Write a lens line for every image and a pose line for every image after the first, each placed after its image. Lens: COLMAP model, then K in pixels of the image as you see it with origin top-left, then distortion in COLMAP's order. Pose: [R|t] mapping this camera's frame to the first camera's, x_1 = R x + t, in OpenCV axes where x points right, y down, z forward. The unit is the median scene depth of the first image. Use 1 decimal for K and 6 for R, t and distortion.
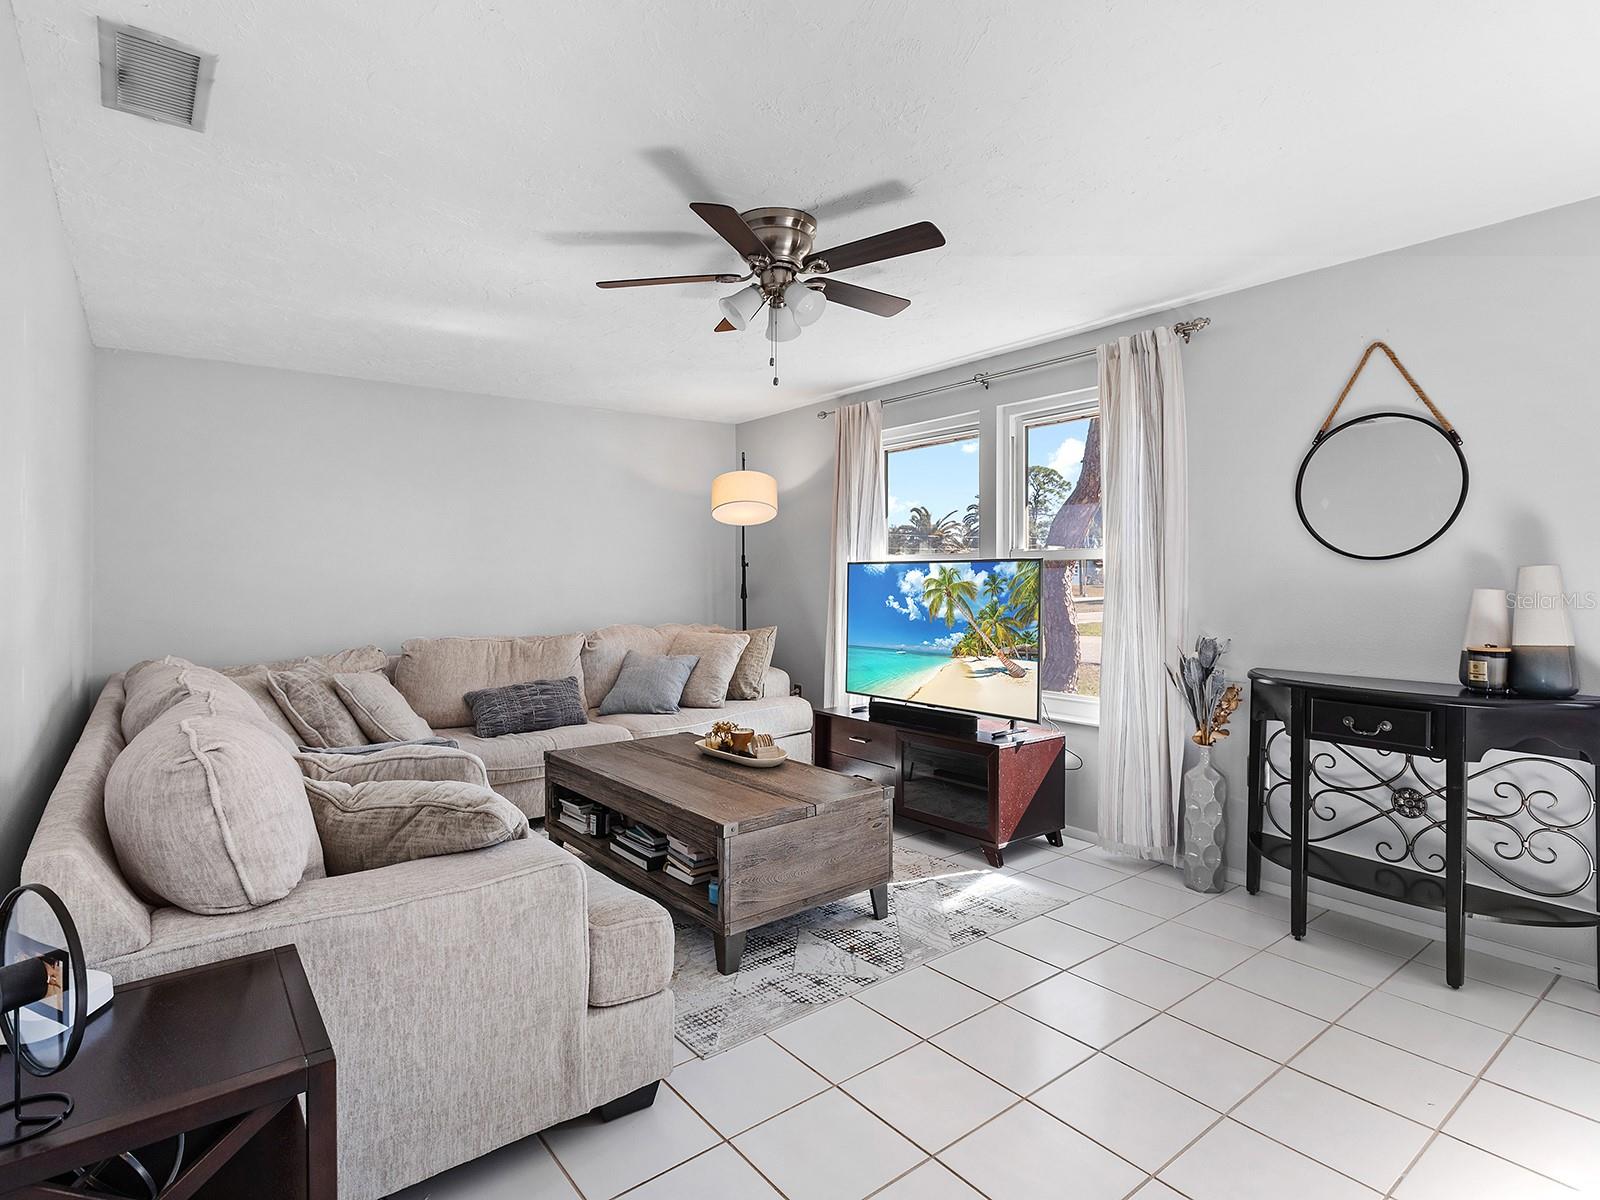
lens RADIAL K [[851.9, 0, 797.1], [0, 851.9, 571.7], [0, 0, 1]] dist [-0.003728, -0.001271]
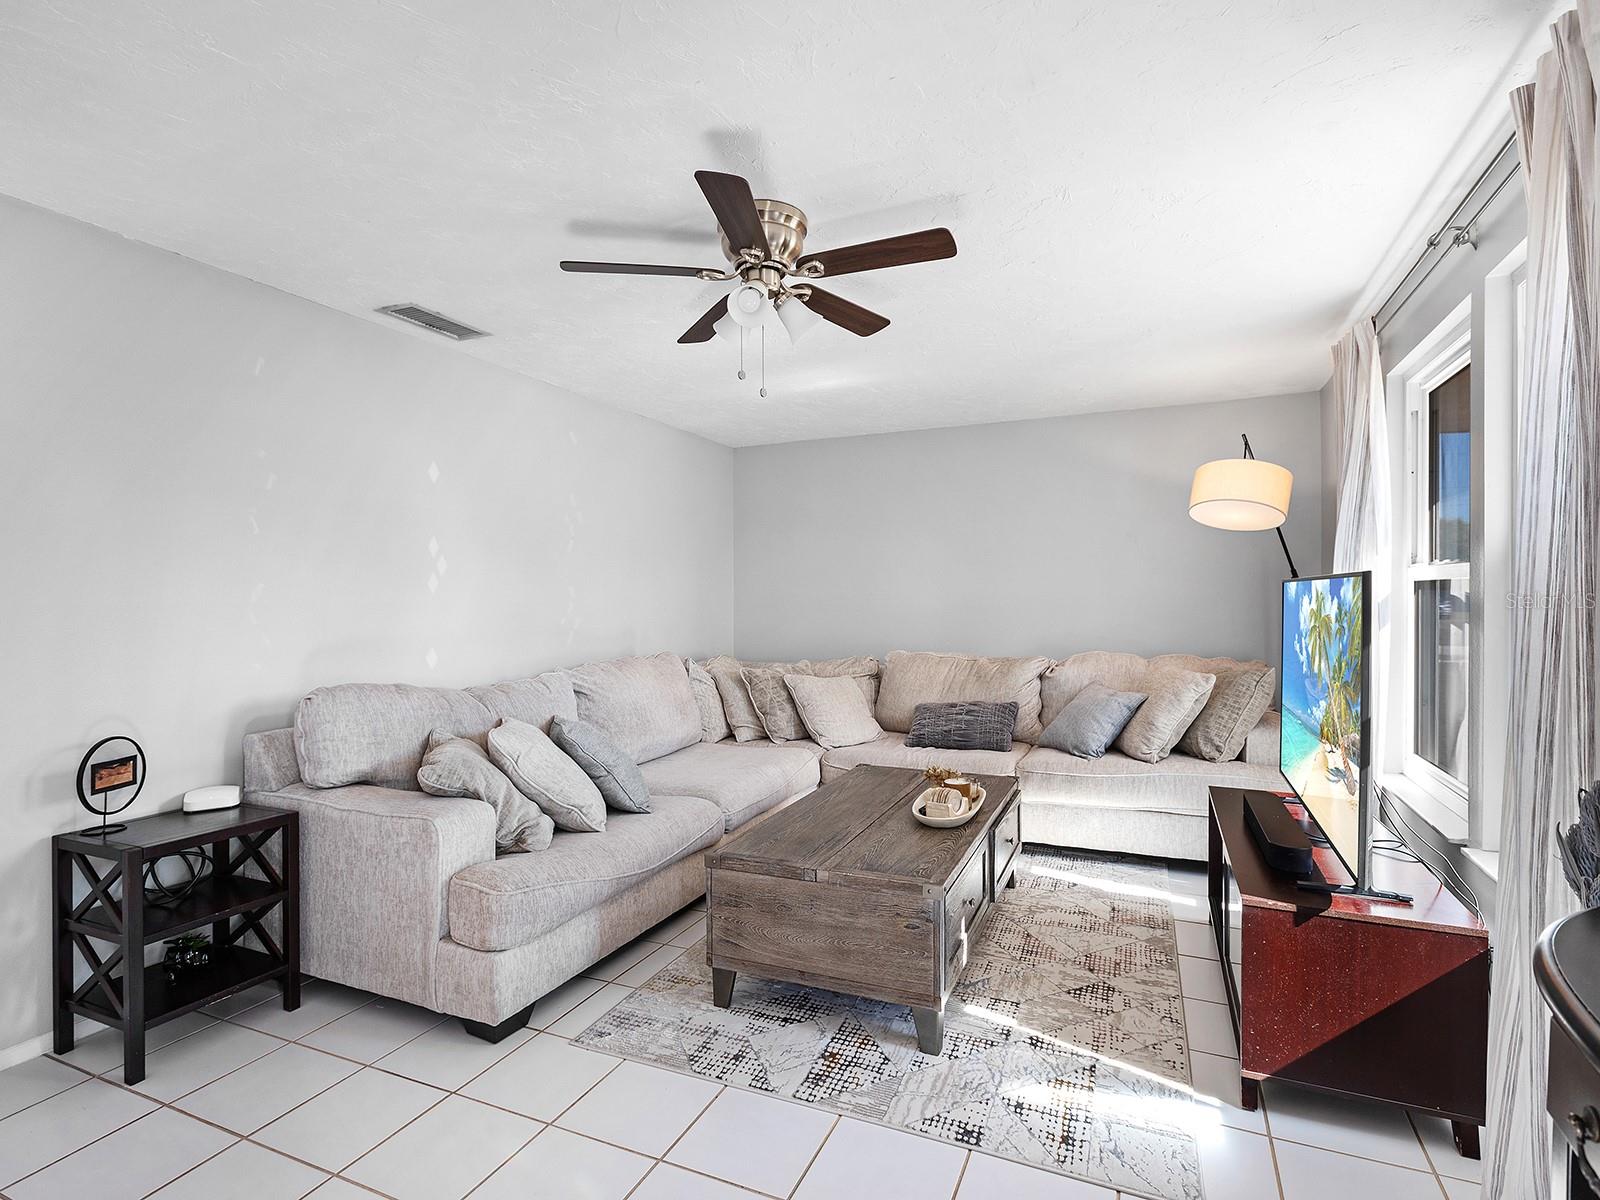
lens RADIAL K [[803.4, 0, 804.4], [0, 803.4, 585.4], [0, 0, 1]] dist [-0.000001, -0.001620]
pose [[0.464733, -0.008176, -0.885413, 0.554784], [0.008178, 0.999954, -0.004941, -0.009108], [0.885413, -0.004945, 0.464779, 0.454293]]
